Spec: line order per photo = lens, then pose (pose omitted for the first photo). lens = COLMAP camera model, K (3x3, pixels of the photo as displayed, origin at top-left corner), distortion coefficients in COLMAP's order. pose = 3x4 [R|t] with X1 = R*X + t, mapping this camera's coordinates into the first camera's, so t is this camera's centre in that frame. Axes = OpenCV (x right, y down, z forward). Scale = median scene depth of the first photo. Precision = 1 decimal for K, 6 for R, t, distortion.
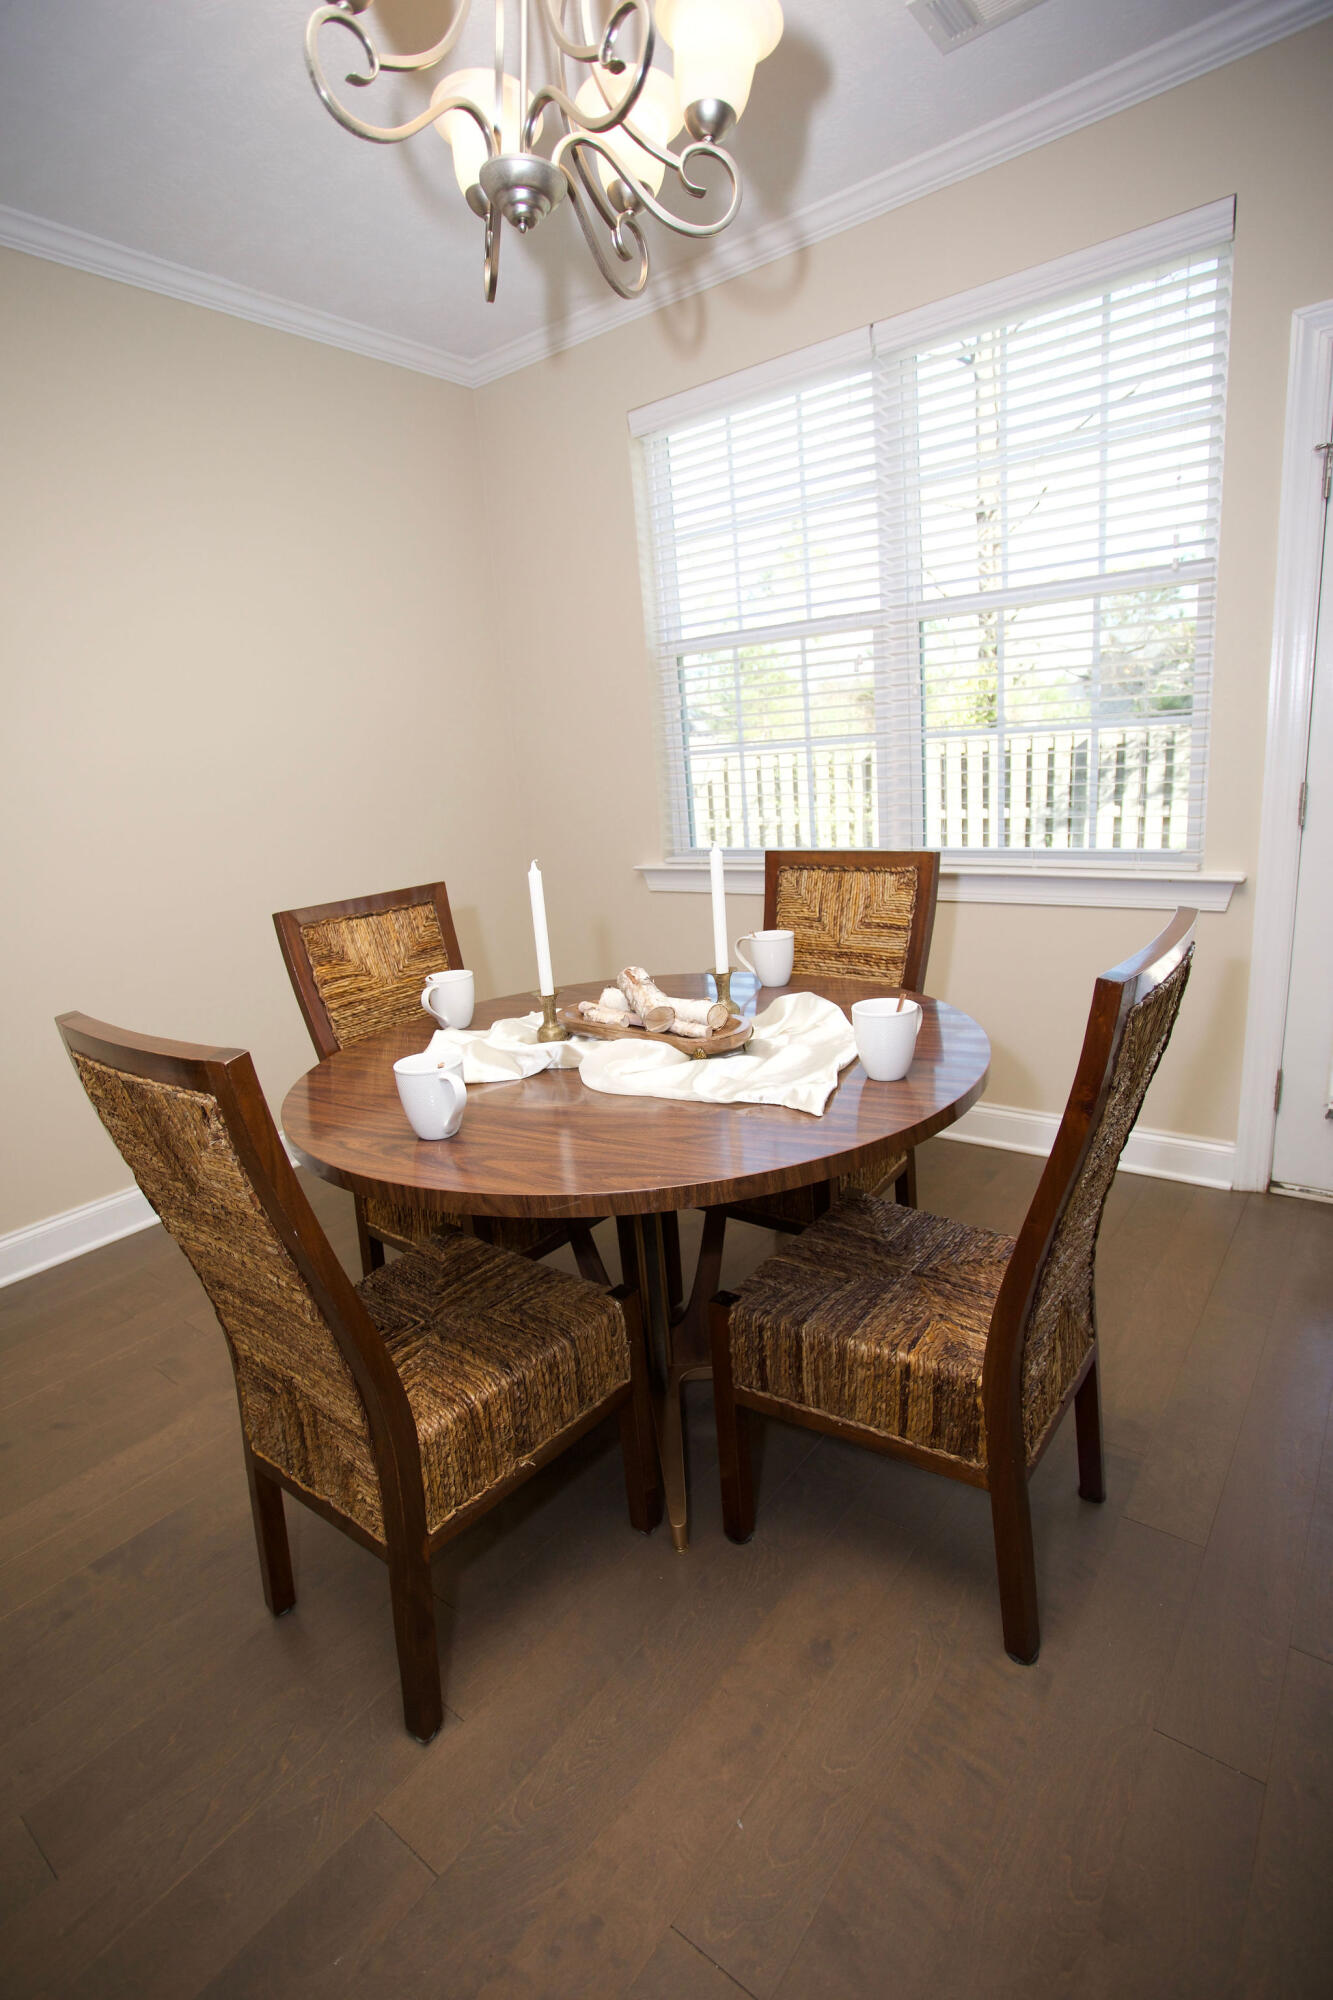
lens RADIAL K [[973.3, 0, 664.7], [0, 973.3, 995.2], [0, 0, 1]] dist [-0.052747, 0.017839]
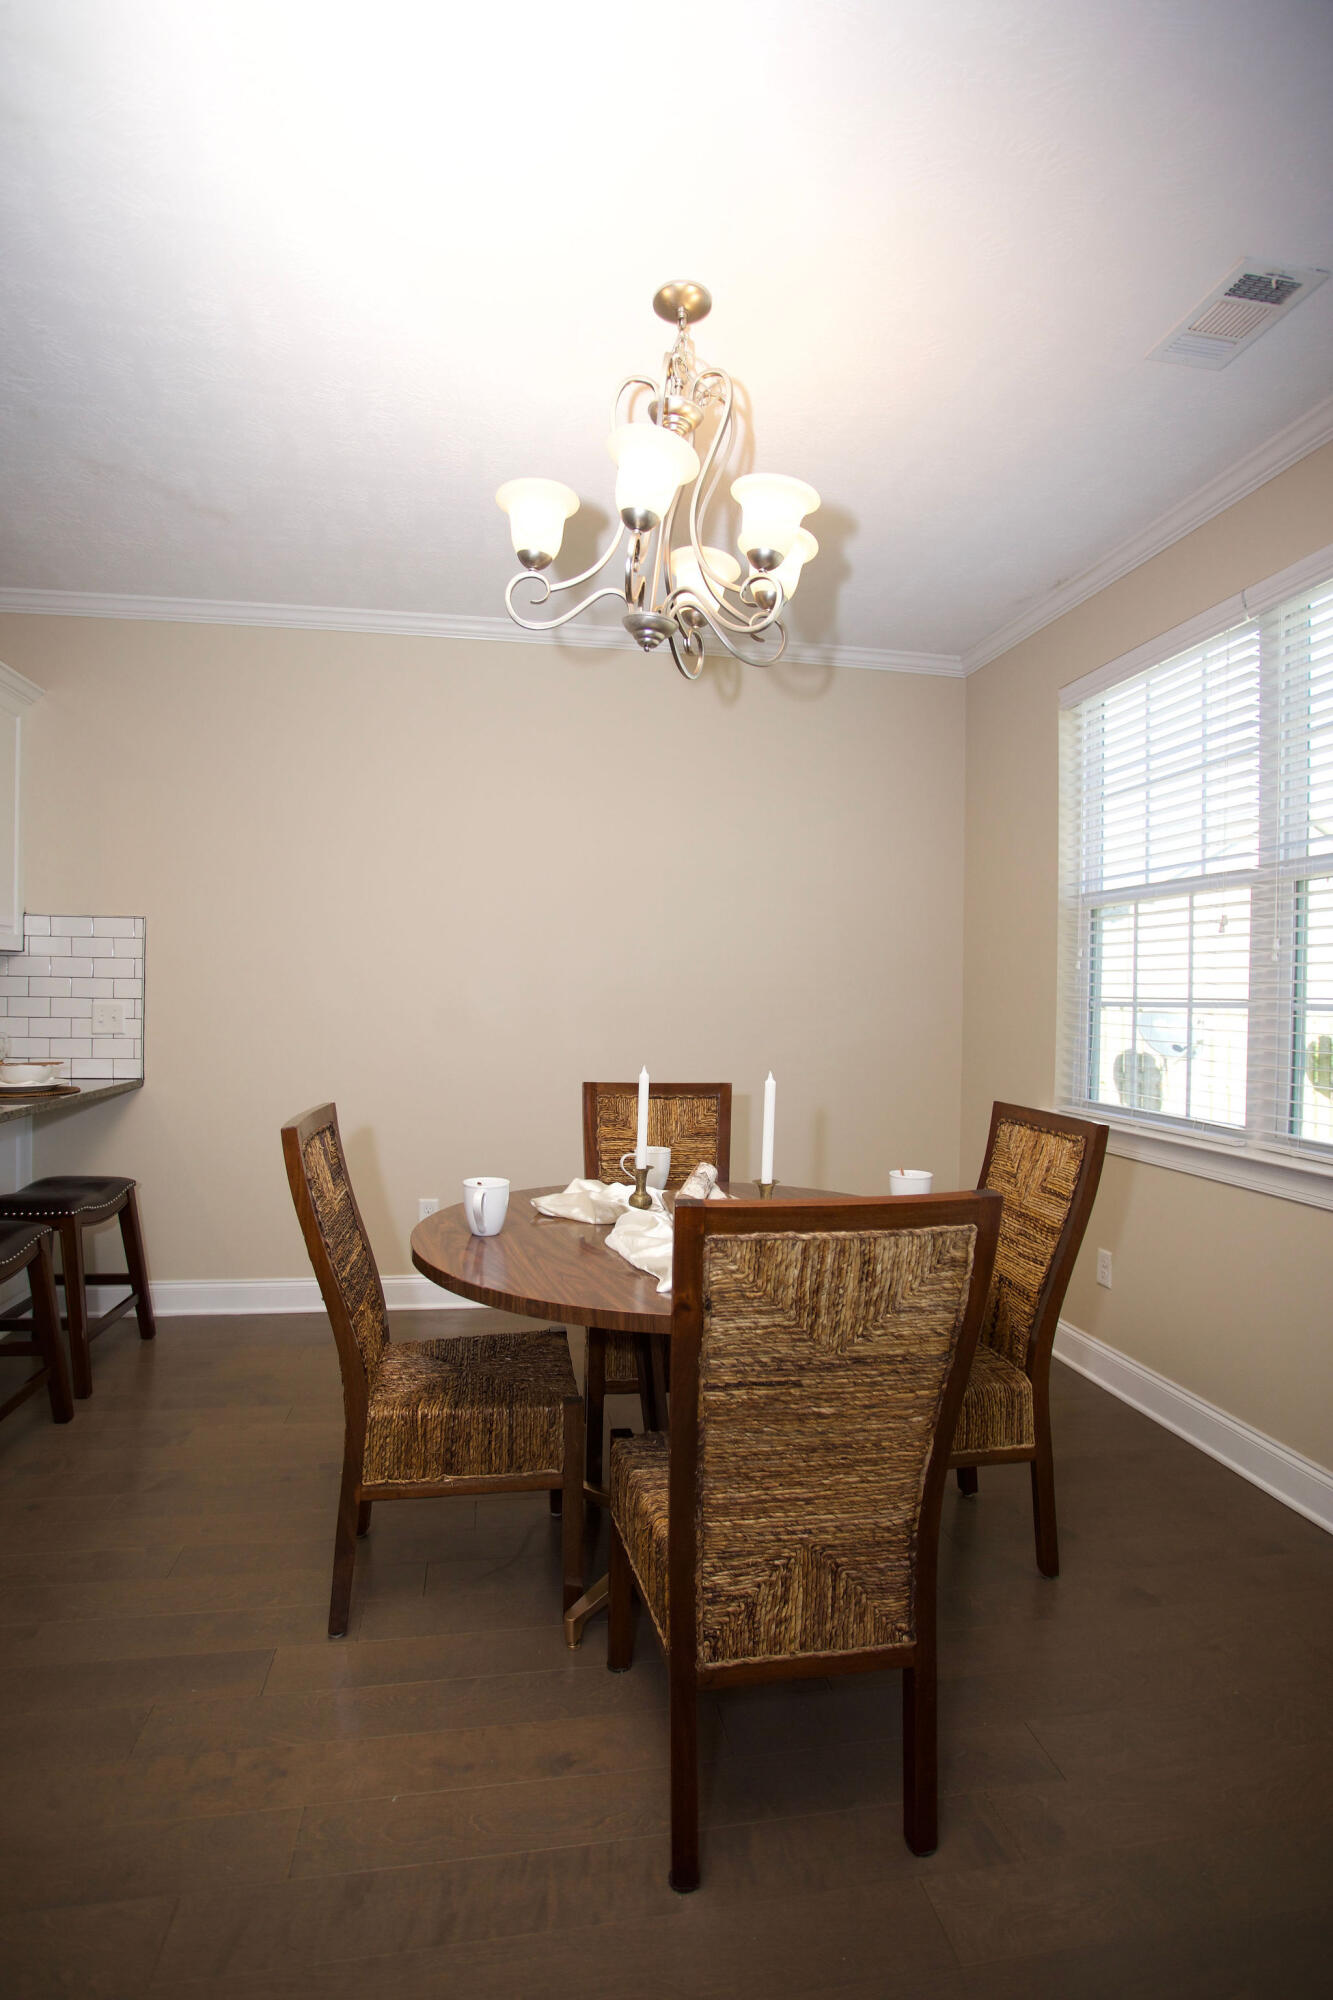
lens RADIAL K [[973.3, 0, 650.5], [0, 973.3, 1004.2], [0, 0, 1]] dist [-0.052747, 0.017839]
pose [[0.728018, 0.092110, -0.679342, 0.545833], [-0.233208, 0.965111, -0.119060, -0.044076], [0.644674, 0.245106, 0.724099, 0.015311]]
